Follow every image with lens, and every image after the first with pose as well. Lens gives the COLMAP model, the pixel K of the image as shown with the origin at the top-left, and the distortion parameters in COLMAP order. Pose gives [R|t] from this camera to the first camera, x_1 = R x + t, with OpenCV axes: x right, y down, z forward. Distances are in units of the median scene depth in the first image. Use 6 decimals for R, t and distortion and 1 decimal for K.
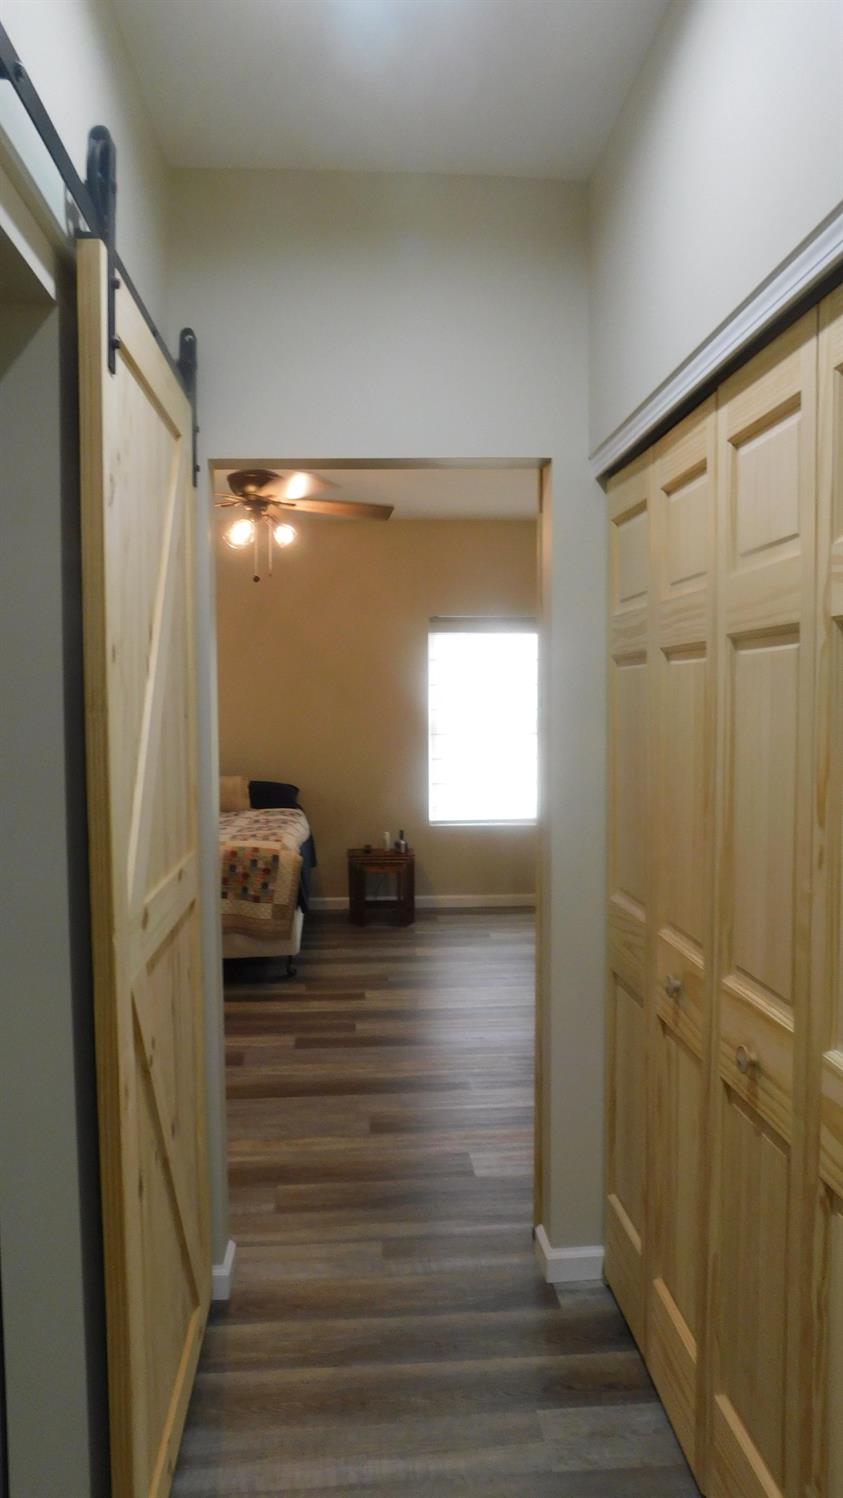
lens RADIAL K [[1036.8, 0, 421.5], [0, 1036.8, 749.0], [0, 0, 1]] dist [-0.002484, -0.000154]
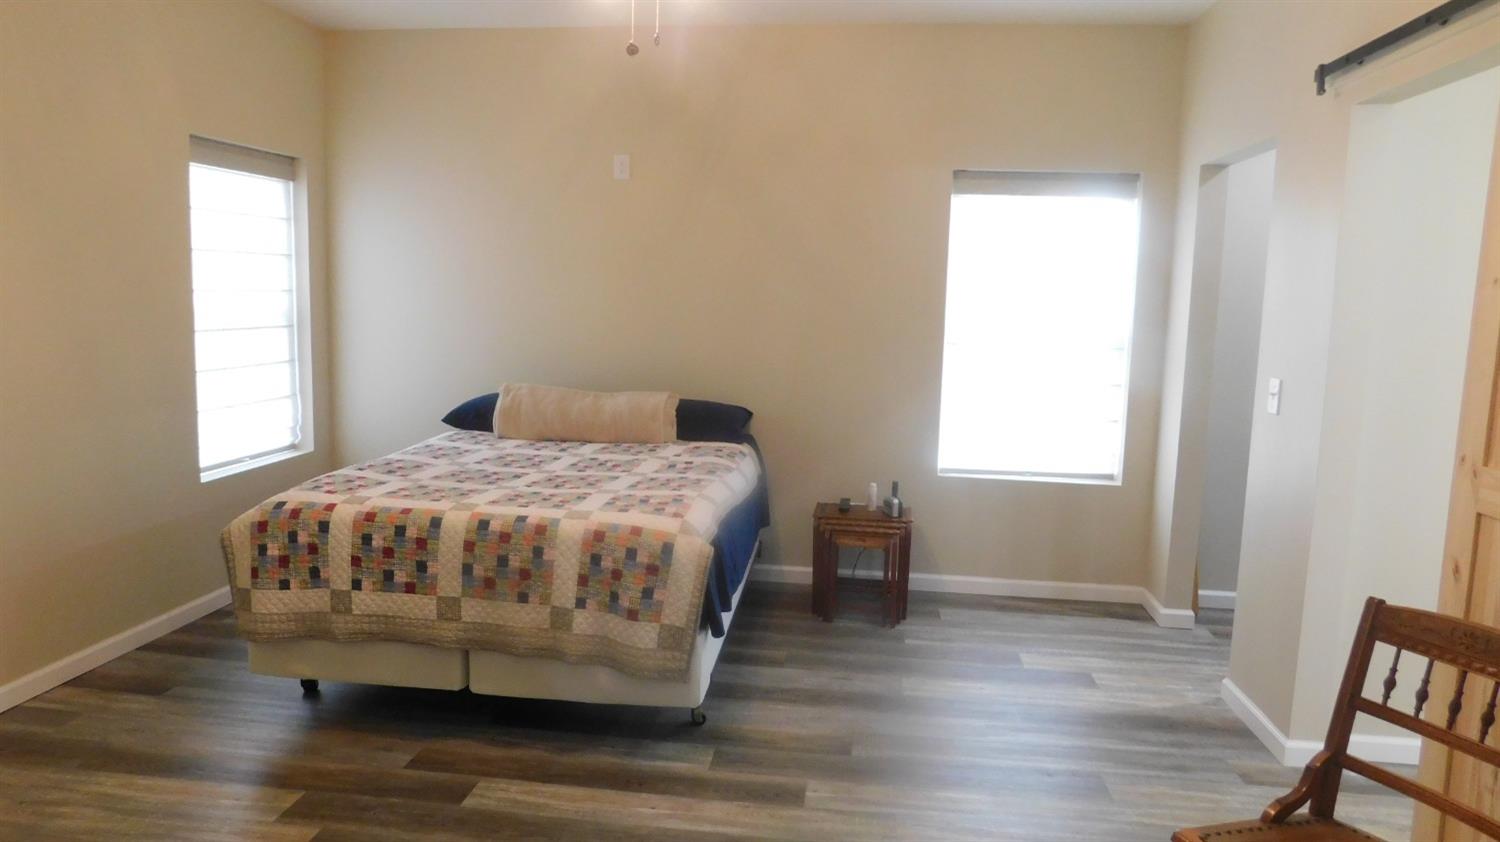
lens RADIAL K [[993.1, 0, 750.0], [0, 993.1, 421.0], [0, 0, 1]] dist [-0.038807, 0.001306]
pose [[0.982017, 0.056042, -0.180284, 0.003358], [-0.041930, 0.995819, 0.081162, -0.014359], [0.184079, -0.072143, 0.980260, 0.439932]]
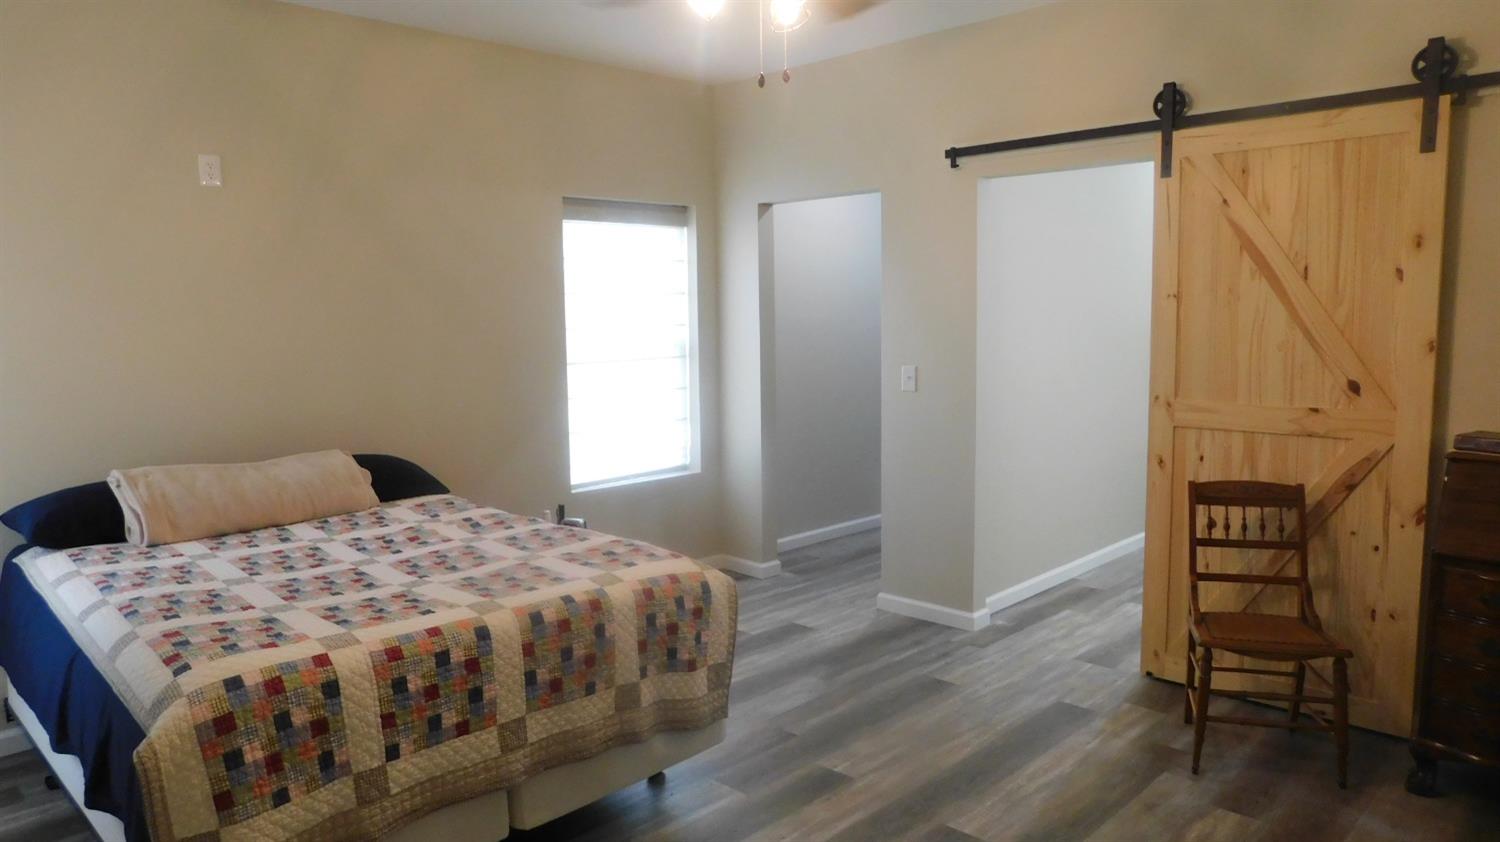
lens RADIAL K [[983.0, 0, 750.0], [0, 983.0, 421.0], [0, 0, 1]] dist [-0.068633, 0.047433]
pose [[0.749983, -0.076410, 0.657029, -0.451679], [0.041182, 0.996772, 0.068912, -0.021783], [-0.660174, -0.024625, 0.750709, 0.554637]]
